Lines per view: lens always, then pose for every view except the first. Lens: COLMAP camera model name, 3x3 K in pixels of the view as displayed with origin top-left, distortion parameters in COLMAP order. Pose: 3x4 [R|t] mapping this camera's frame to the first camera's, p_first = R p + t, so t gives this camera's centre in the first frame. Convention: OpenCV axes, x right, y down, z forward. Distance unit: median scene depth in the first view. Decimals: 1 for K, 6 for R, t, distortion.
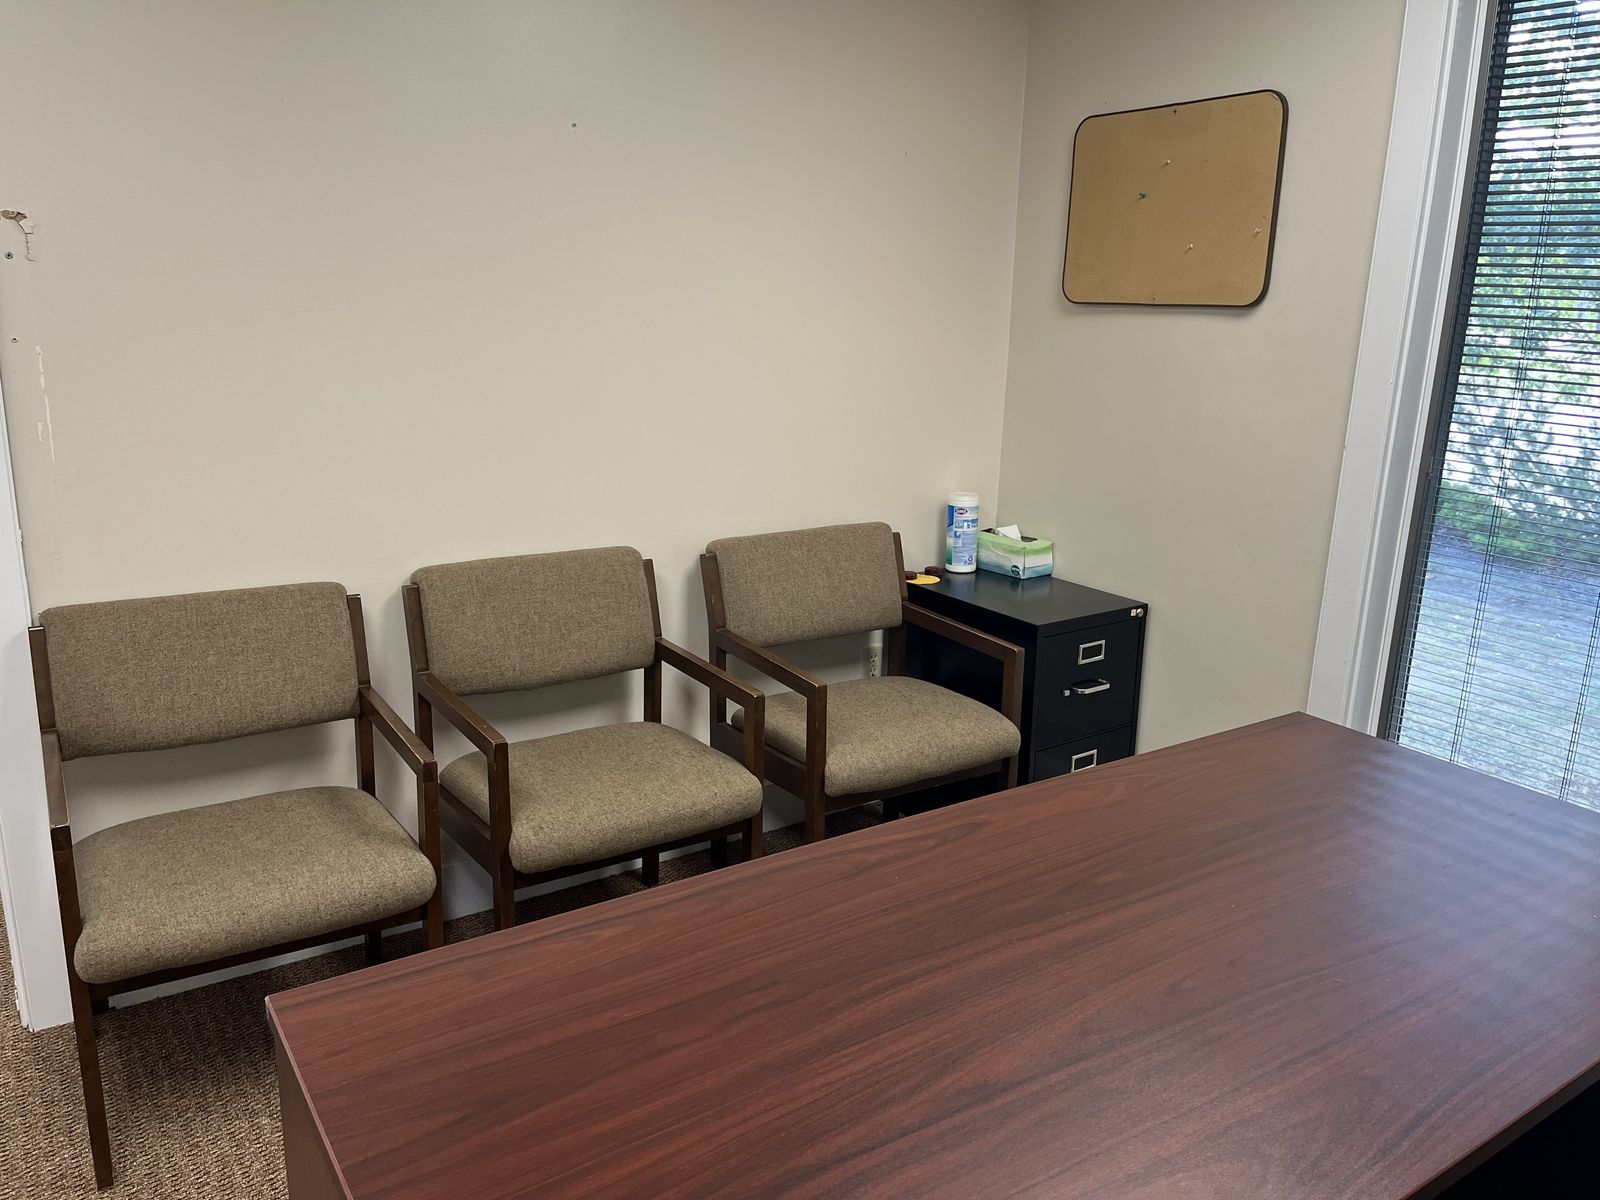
lens RADIAL K [[1230.1, 0, 794.8], [0, 1230.1, 600.3], [0, 0, 1]] dist [0.065692, -0.092821]
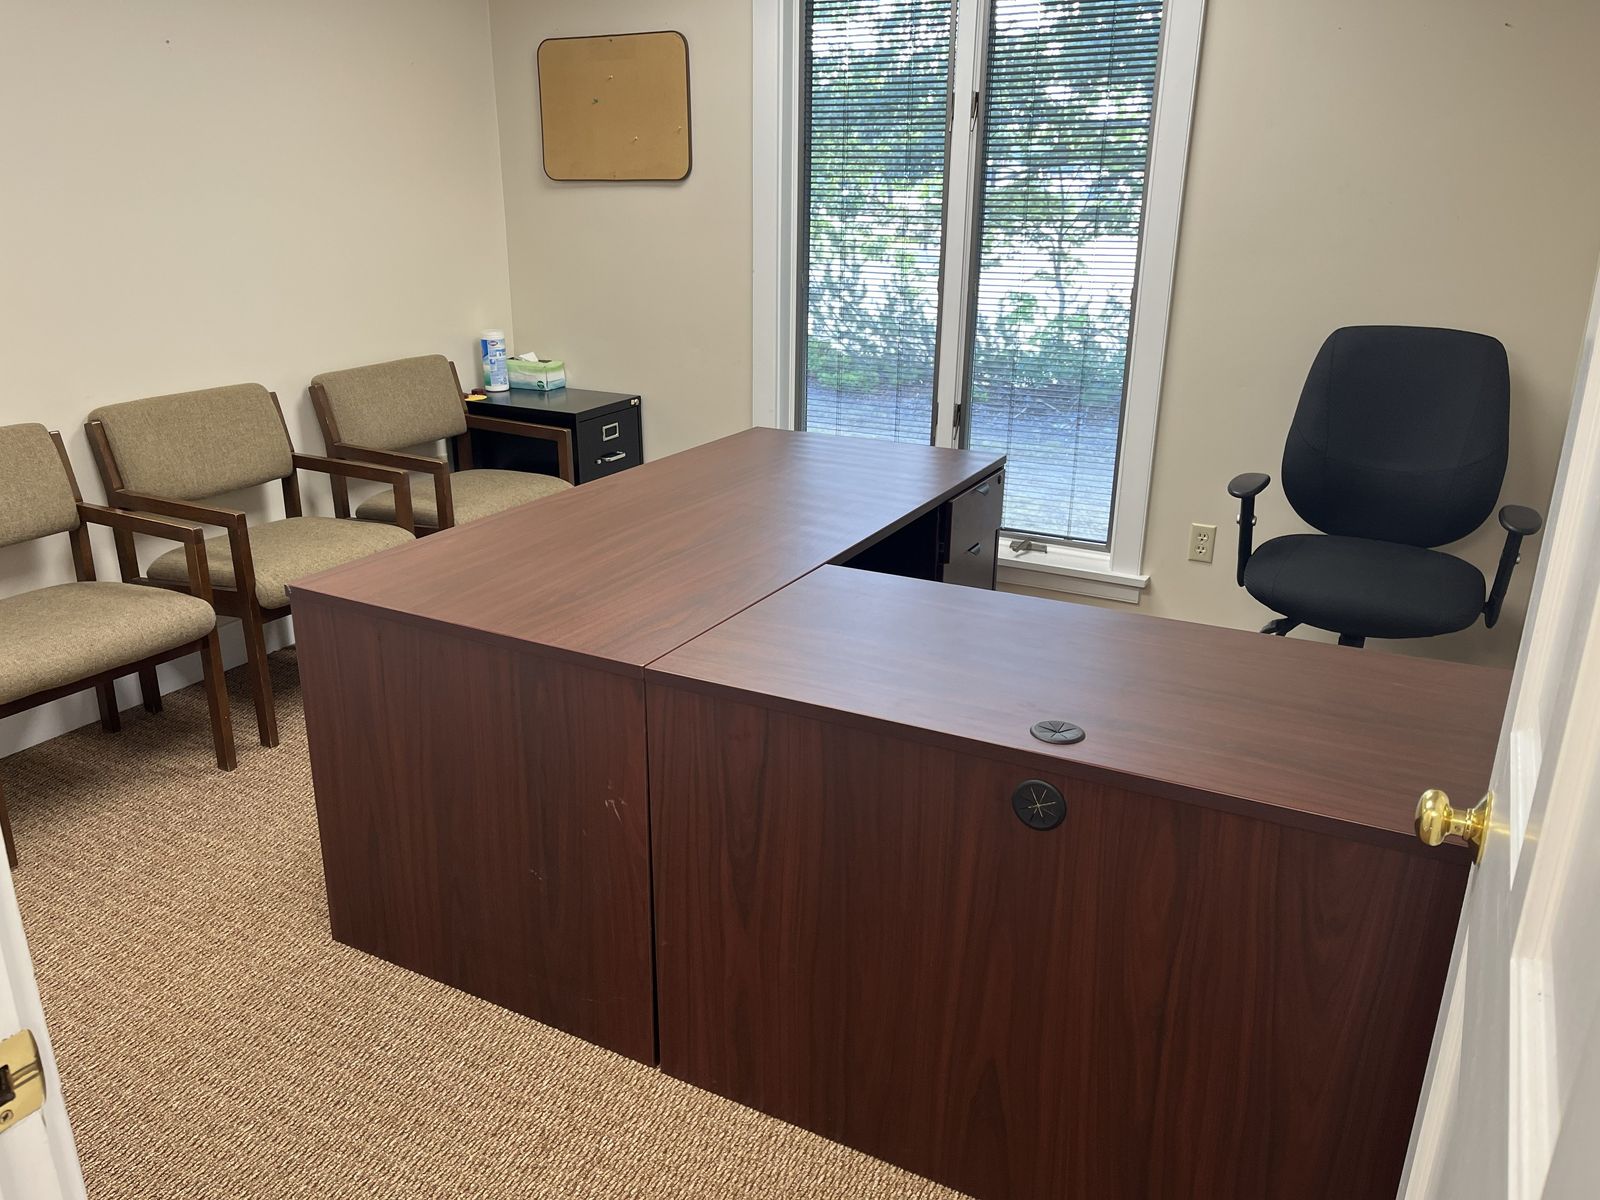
lens RADIAL K [[1230.1, 0, 790.9], [0, 1230.1, 601.8], [0, 0, 1]] dist [0.065692, -0.092821]
pose [[0.883020, -0.170679, 0.437201, -0.210540], [0.131174, 0.984158, 0.119272, 0.084154], [-0.450632, -0.047971, 0.891420, -0.340229]]
